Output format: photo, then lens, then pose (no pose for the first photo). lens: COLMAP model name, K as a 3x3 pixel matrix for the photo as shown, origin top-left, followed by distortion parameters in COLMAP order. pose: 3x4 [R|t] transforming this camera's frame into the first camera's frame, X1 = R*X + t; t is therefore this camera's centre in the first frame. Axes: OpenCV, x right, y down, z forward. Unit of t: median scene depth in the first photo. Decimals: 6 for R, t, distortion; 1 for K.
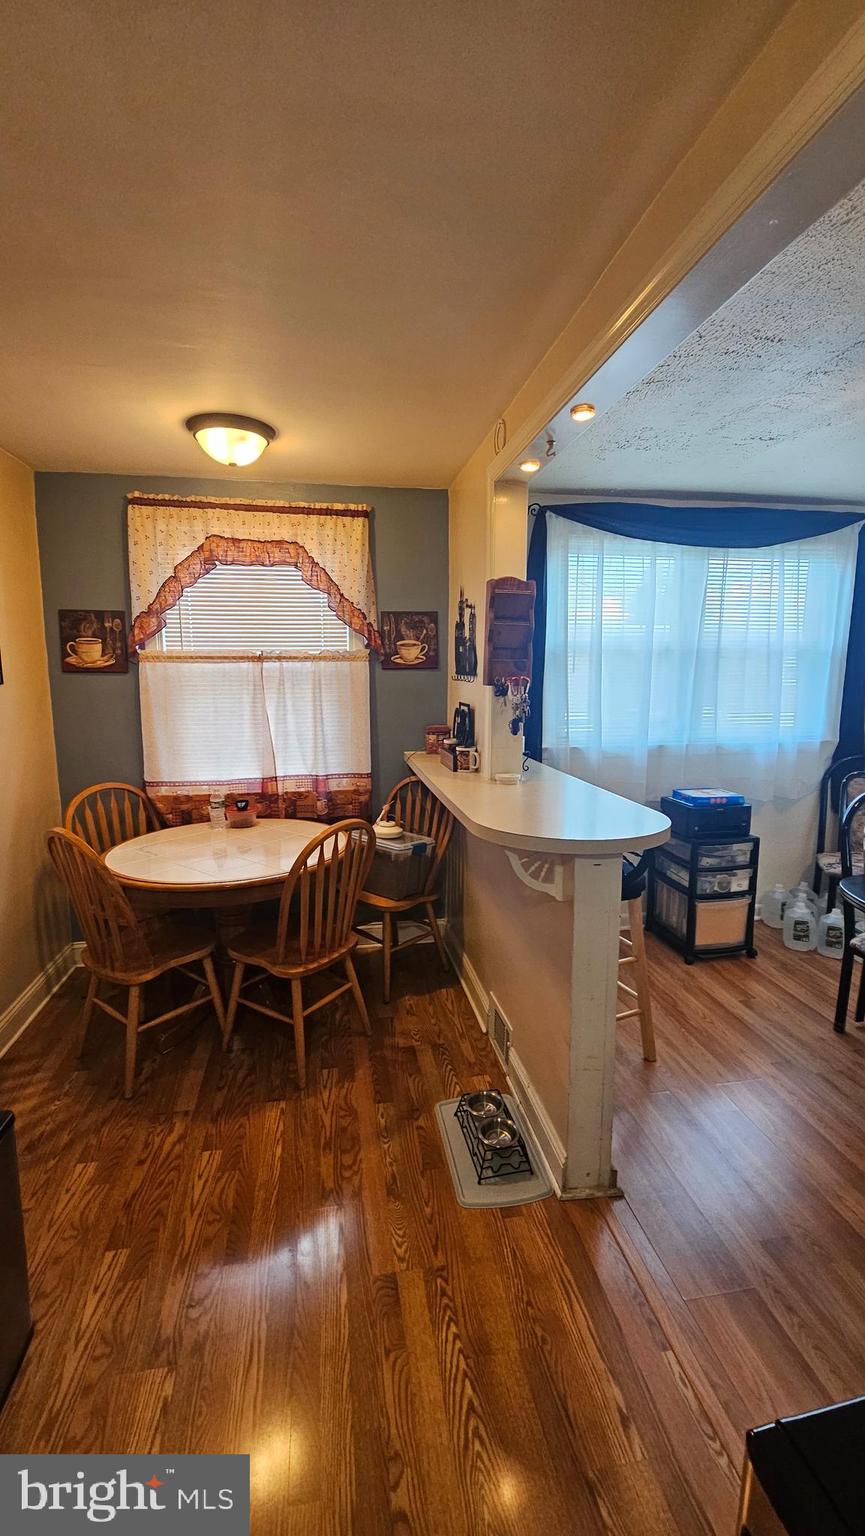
lens RADIAL K [[623.1, 0, 423.5], [0, 623.1, 762.1], [0, 0, 1]] dist [-0.000292, 0.000207]
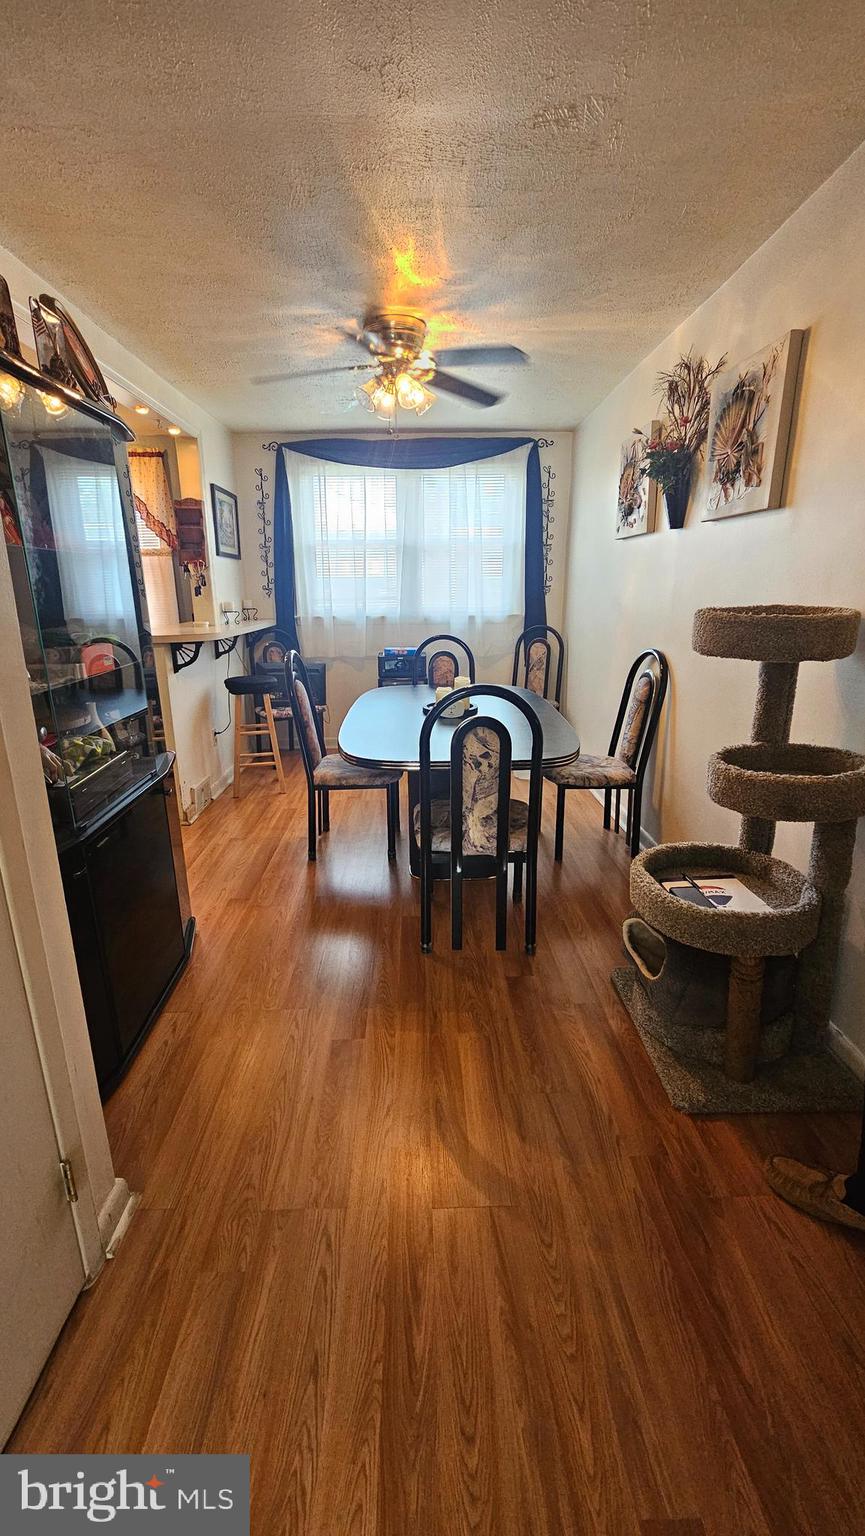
lens RADIAL K [[623.1, 0, 423.5], [0, 623.1, 762.1], [0, 0, 1]] dist [-0.000292, 0.000207]
pose [[0.988851, 0.035743, -0.144555, 0.819814], [-0.017081, 0.991584, 0.128334, 0.141377], [0.147926, -0.124434, 0.981139, -0.498280]]
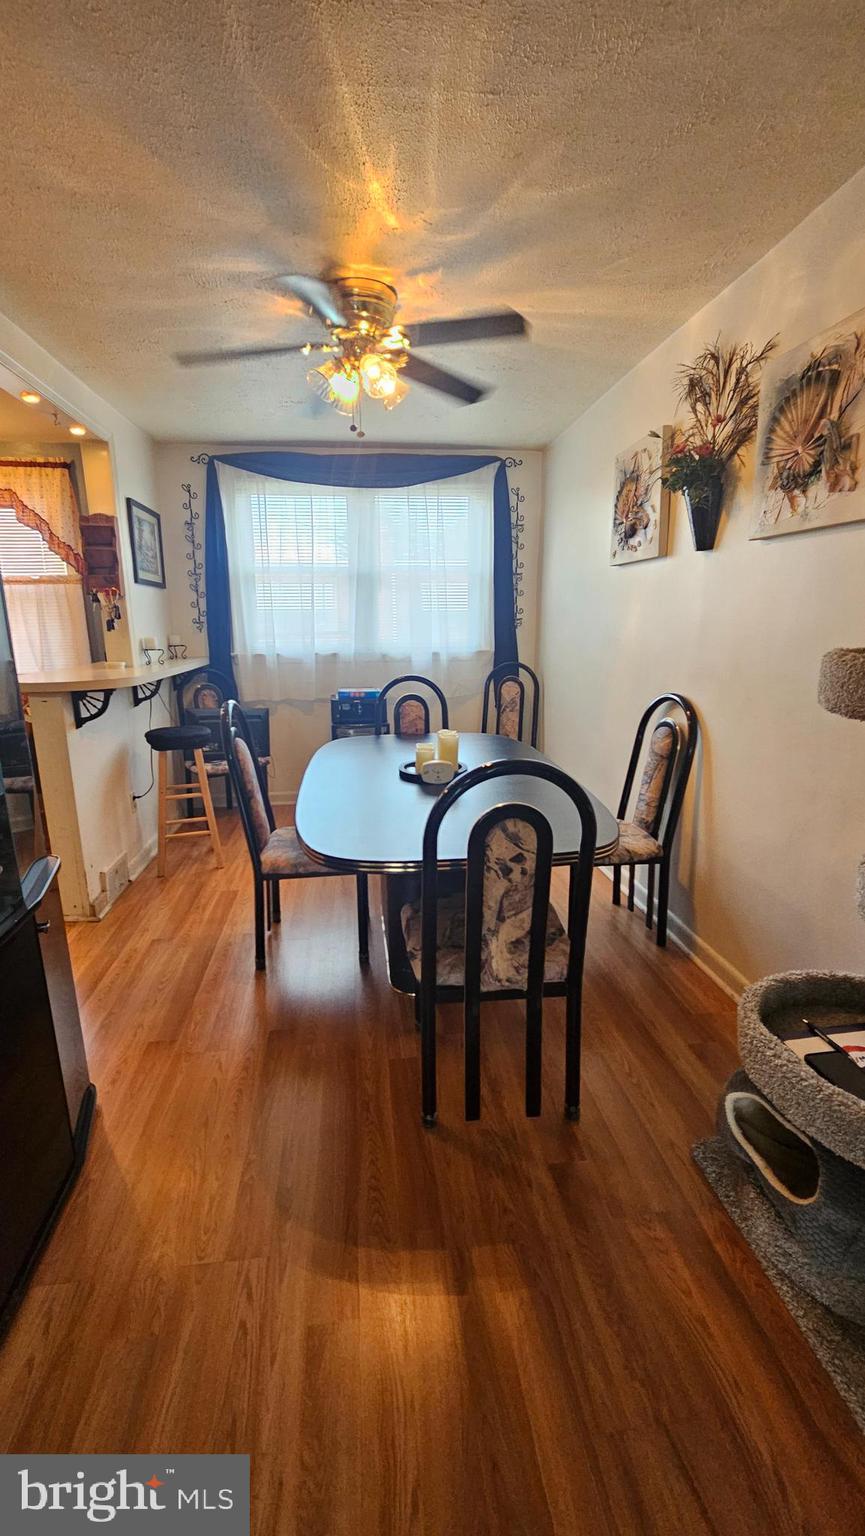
lens RADIAL K [[619.1, 0, 420.9], [0, 619.1, 765.0], [0, 0, 1]] dist [-0.000421, -0.001044]
pose [[0.998626, 0.006725, -0.051969, 0.735995], [-0.002358, 0.996495, 0.083622, 0.109175], [0.052349, -0.083385, 0.995141, -0.282520]]
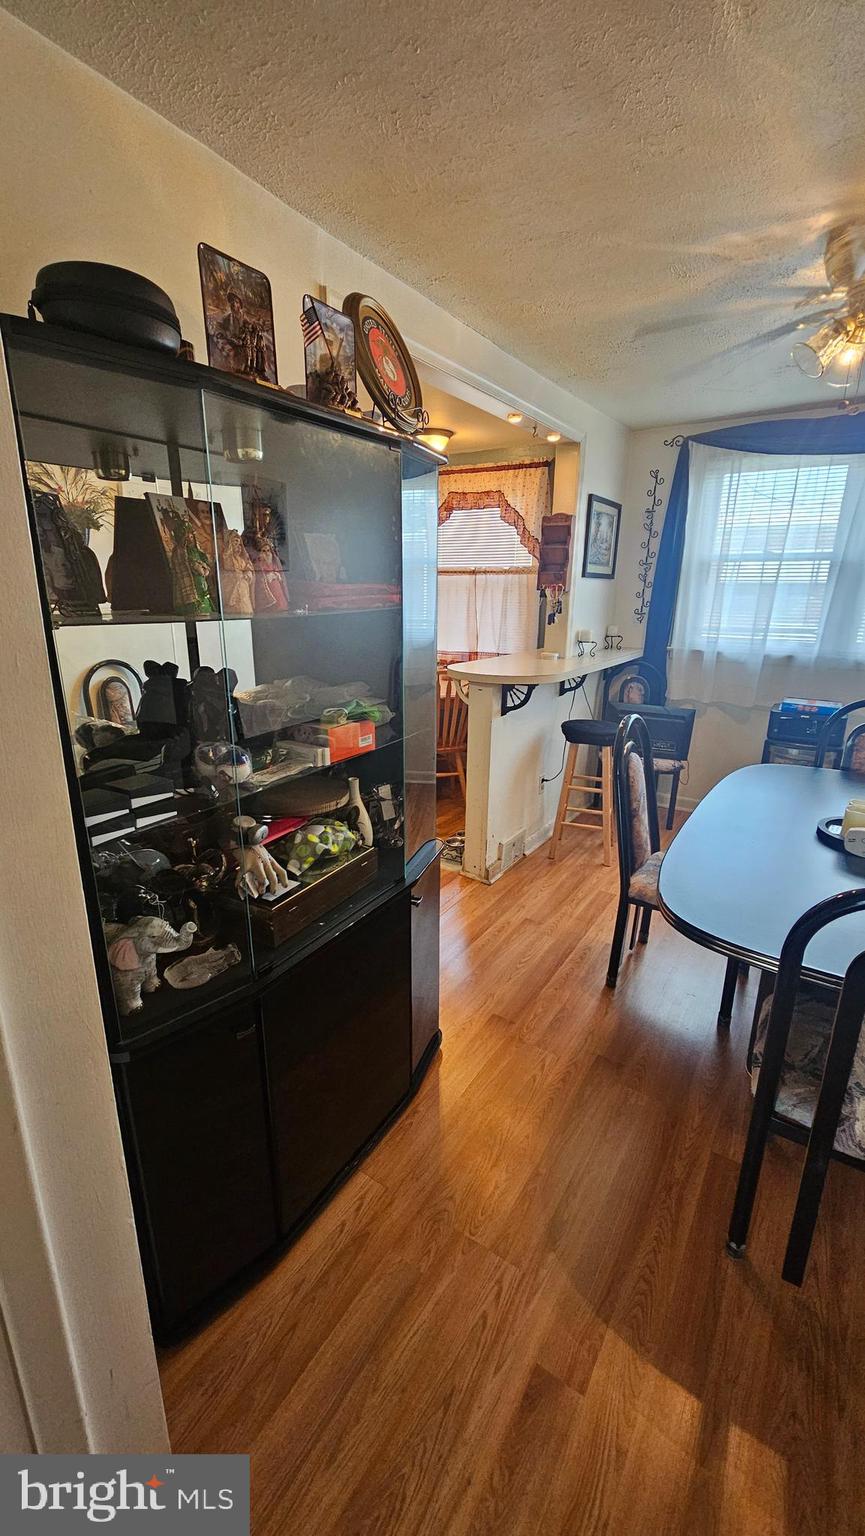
lens RADIAL K [[625.4, 0, 424.9], [0, 625.4, 767.5], [0, 0, 1]] dist [-0.001297, -0.000082]
pose [[0.730844, 0.198401, -0.653073, 0.784851], [-0.108380, 0.978414, 0.175951, 0.047925], [0.673885, -0.057812, 0.736571, -0.252762]]
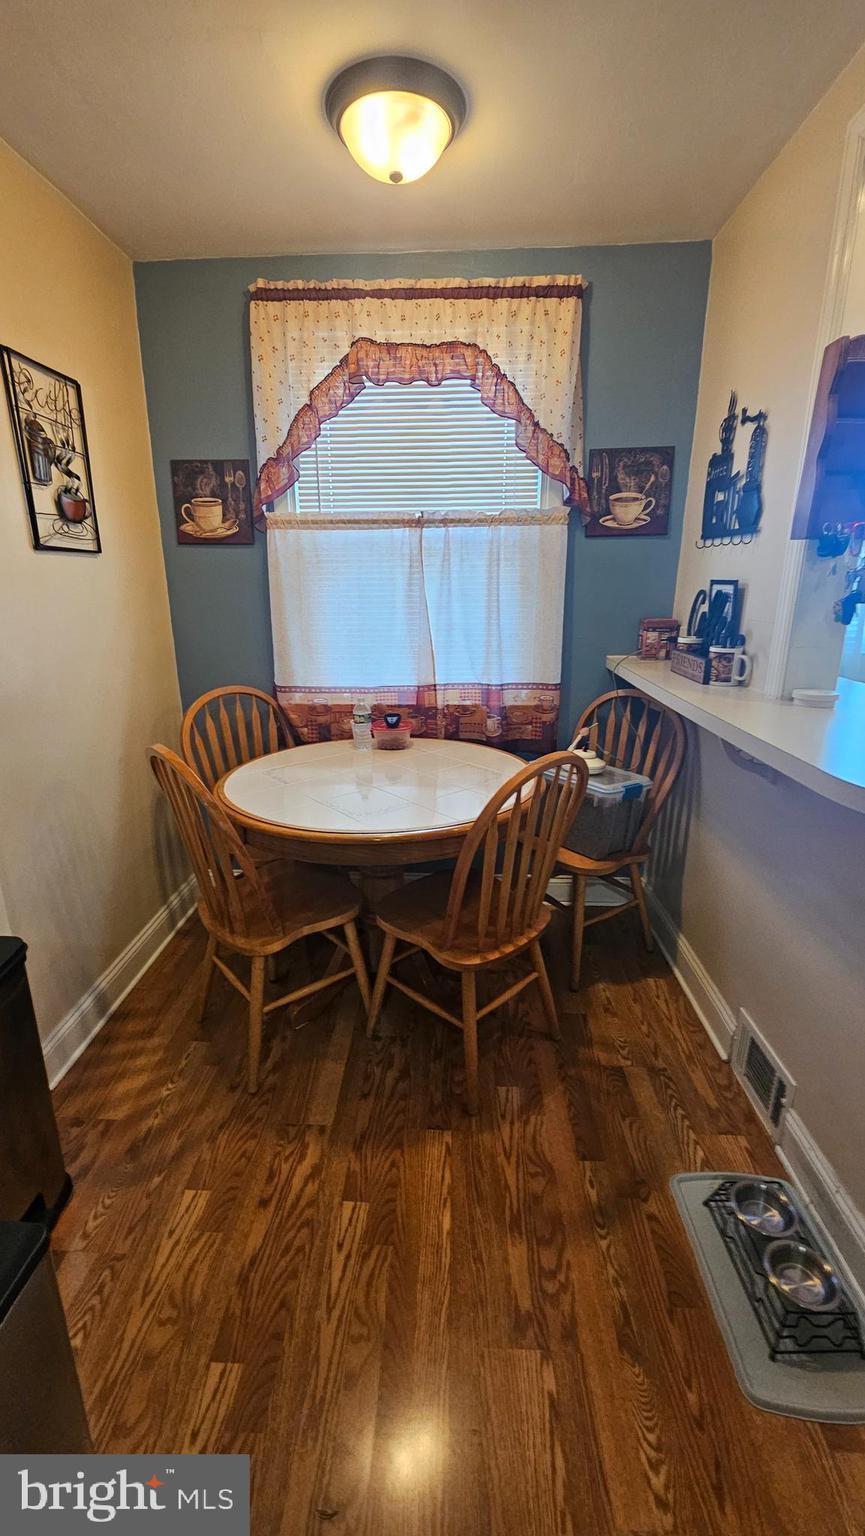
lens RADIAL K [[619.1, 0, 420.9], [0, 619.1, 765.0], [0, 0, 1]] dist [-0.000421, -0.001044]
pose [[0.977239, 0.056168, -0.204571, -0.099131], [-0.026256, 0.988922, 0.146095, 0.011315], [0.210511, -0.137398, 0.967888, 0.263804]]
